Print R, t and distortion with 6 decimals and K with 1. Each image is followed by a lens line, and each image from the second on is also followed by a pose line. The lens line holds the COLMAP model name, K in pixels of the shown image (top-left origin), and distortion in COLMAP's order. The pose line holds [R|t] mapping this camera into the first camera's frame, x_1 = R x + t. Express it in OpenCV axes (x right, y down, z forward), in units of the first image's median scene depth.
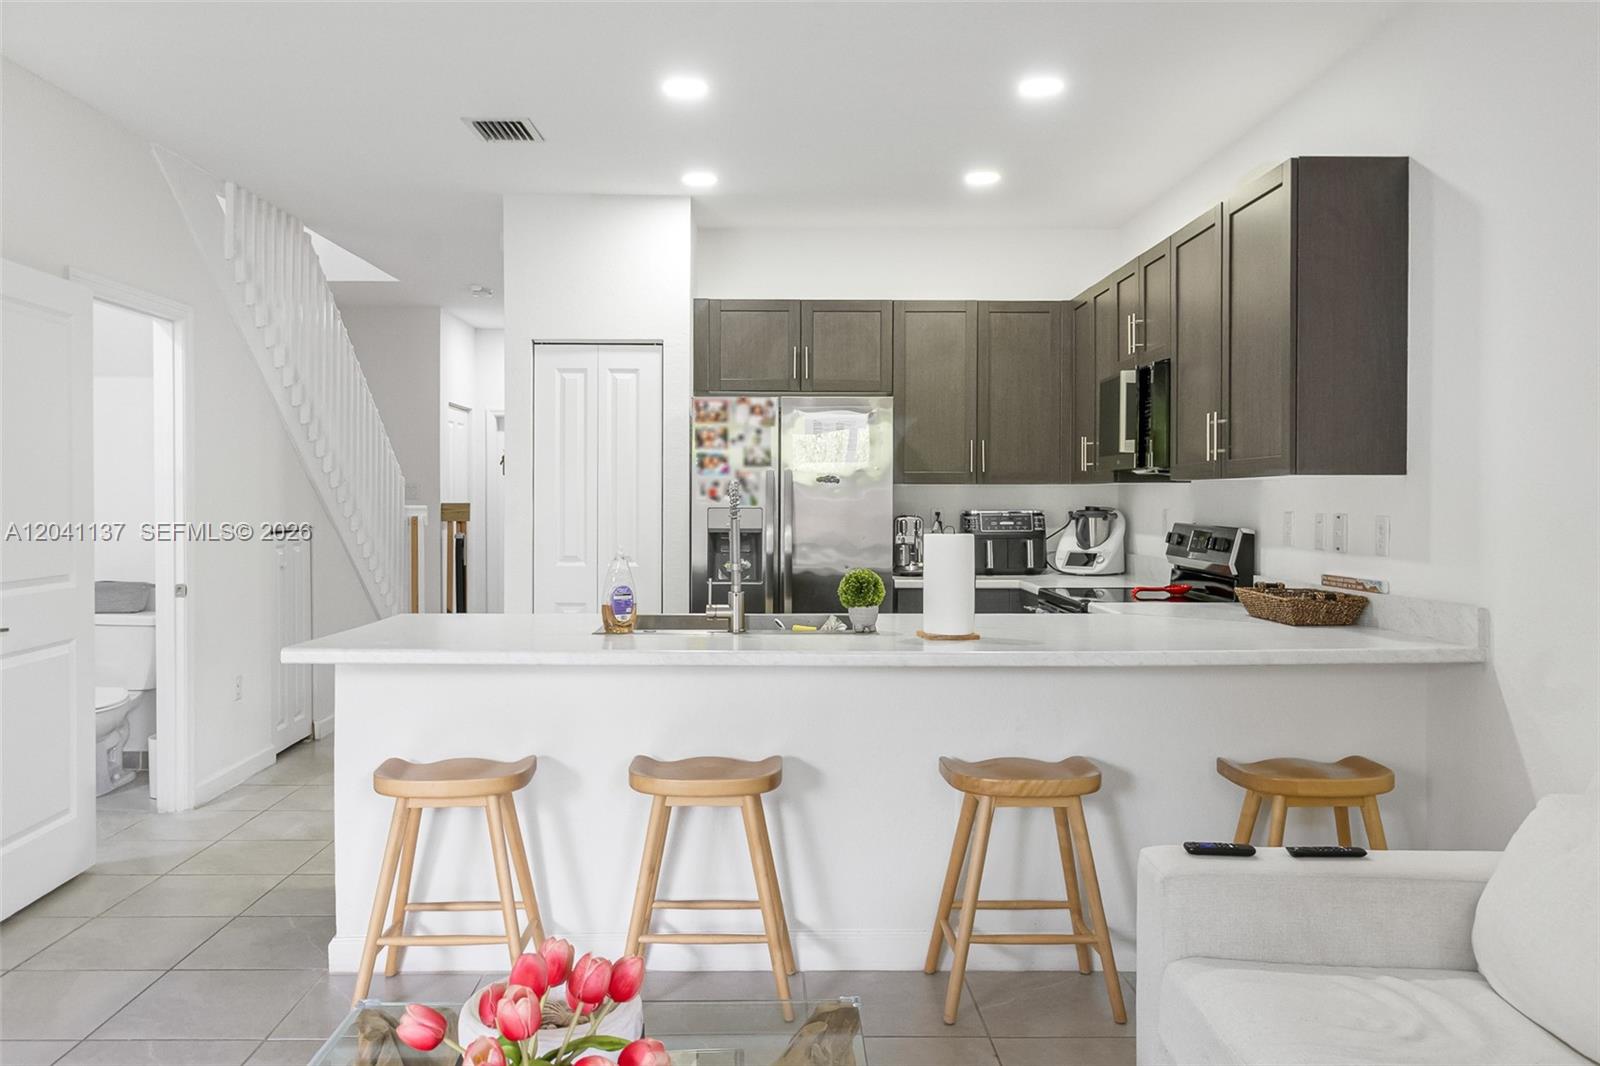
lens RADIAL K [[1252.8, 0, 776.1], [0, 1252.8, 516.1], [0, 0, 1]] dist [0.004492, -0.011257]
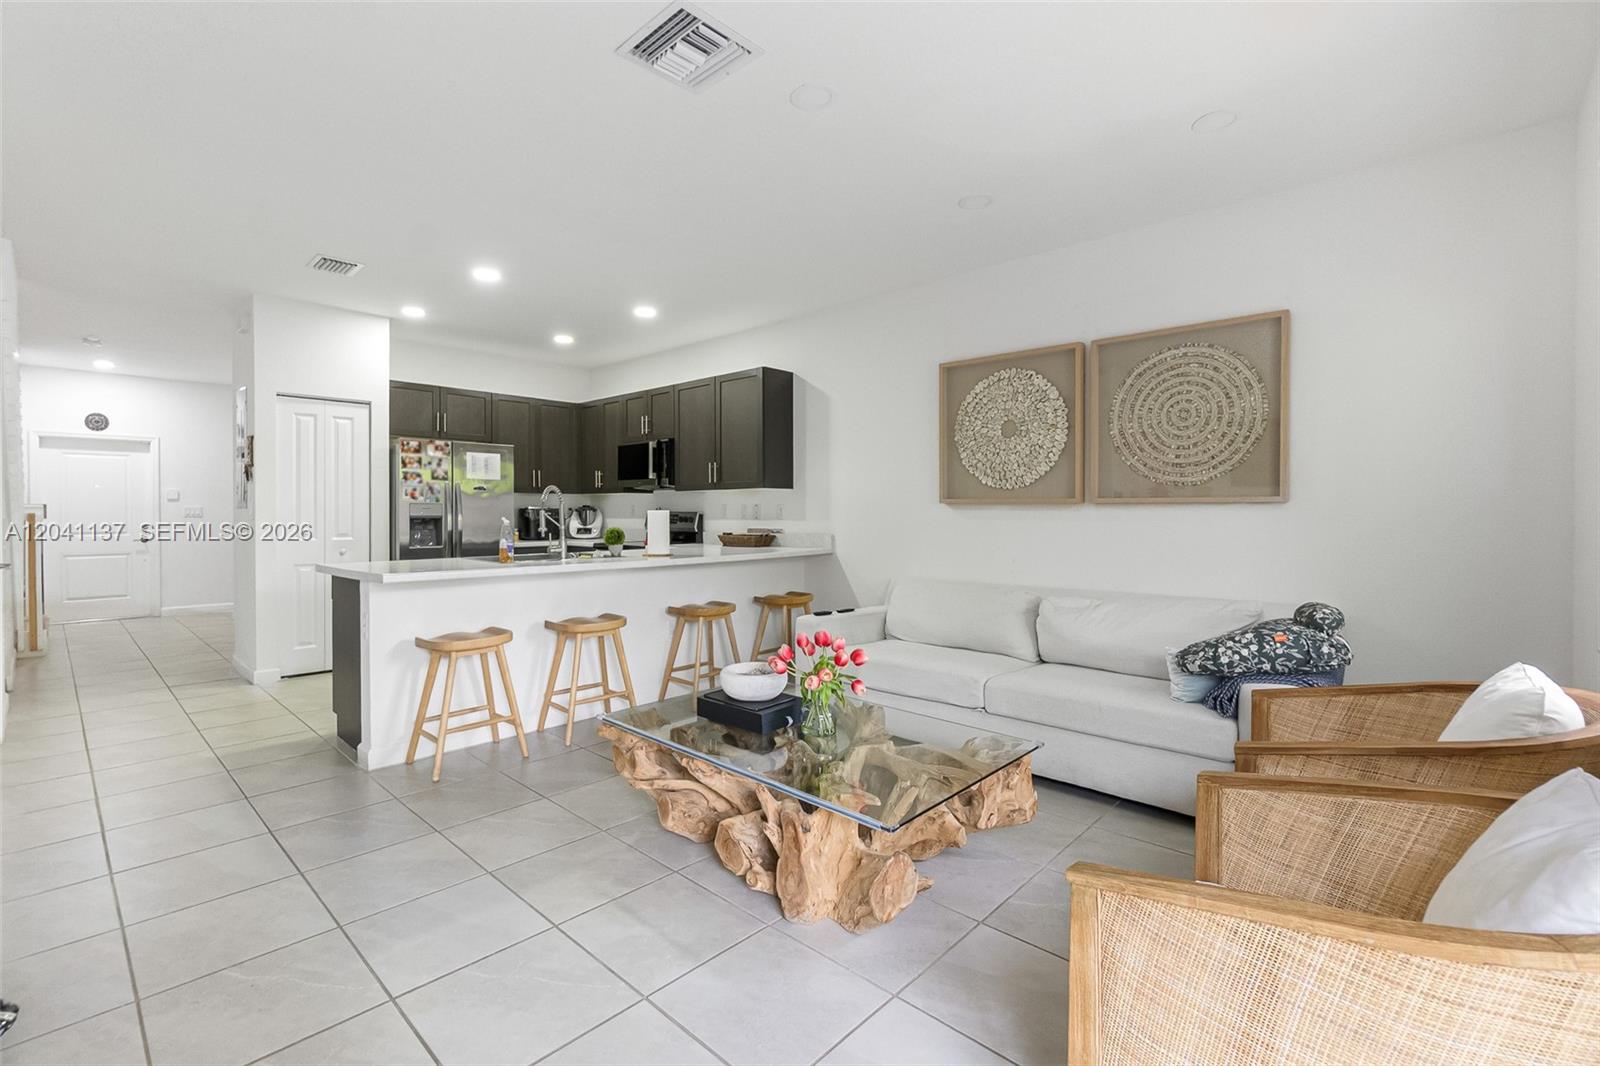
lens RADIAL K [[708.9, 0, 783.8], [0, 708.9, 522.6], [0, 0, 1]] dist [-0.008881, 0.003335]
pose [[0.691493, -0.011479, 0.722292, -0.398730], [0.011315, 0.999923, 0.005059, 0.020424], [-0.722295, 0.004674, 0.691570, -0.034511]]
